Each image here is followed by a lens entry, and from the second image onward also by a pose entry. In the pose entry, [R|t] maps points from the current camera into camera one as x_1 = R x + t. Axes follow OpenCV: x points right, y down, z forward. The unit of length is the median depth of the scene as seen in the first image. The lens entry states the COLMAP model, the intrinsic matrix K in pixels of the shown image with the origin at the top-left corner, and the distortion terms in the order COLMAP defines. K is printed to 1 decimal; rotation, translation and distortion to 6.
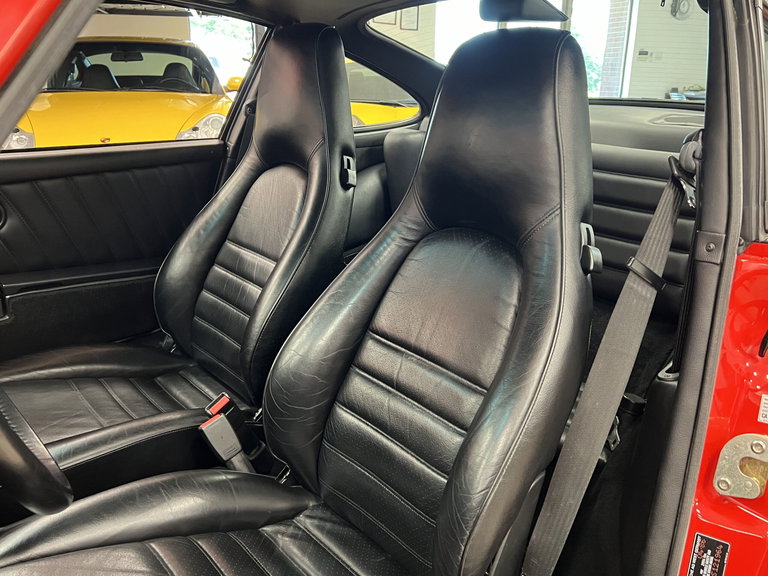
lens RADIAL K [[656.2, 0, 383.5], [0, 656.2, 288.4], [0, 0, 1]] dist [0.067360, -0.081194]
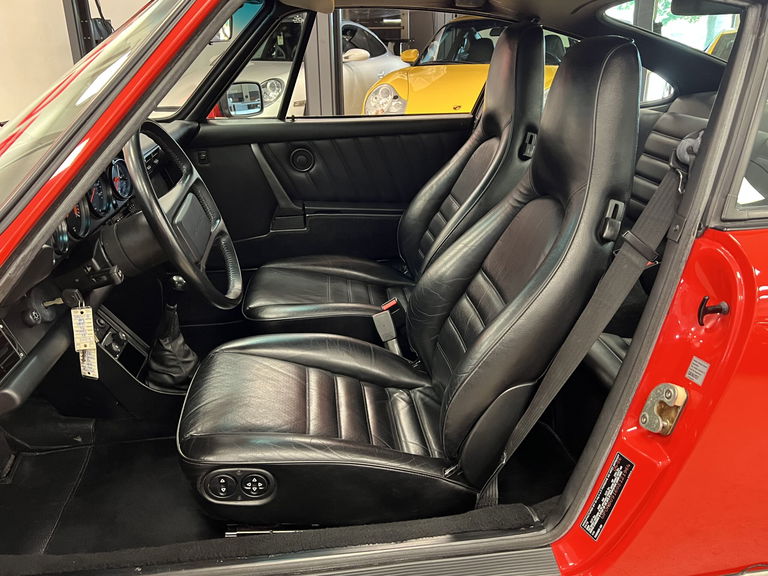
lens RADIAL K [[656.2, 0, 387.8], [0, 656.2, 291.1], [0, 0, 1]] dist [0.067360, -0.081194]
pose [[0.831274, 0.183774, -0.524605, 0.529159], [-0.155477, 0.982968, 0.097979, 0.009976], [0.533677, 0.000117, 0.845689, -0.218944]]
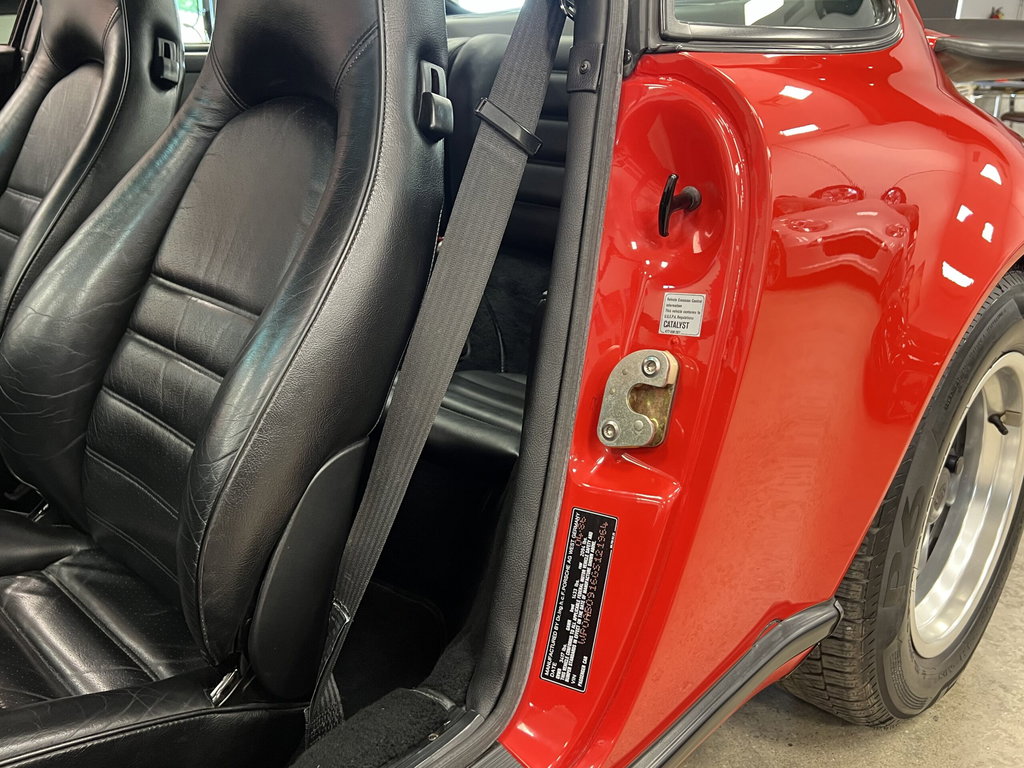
lens RADIAL K [[874.9, 0, 513.0], [0, 874.9, 391.2], [0, 0, 1]] dist [0.067360, -0.081194]
pose [[0.995707, -0.033947, 0.086105, 0.253036], [0.031472, 0.999056, 0.029940, 0.166731], [-0.087041, -0.027102, 0.995836, 0.110532]]
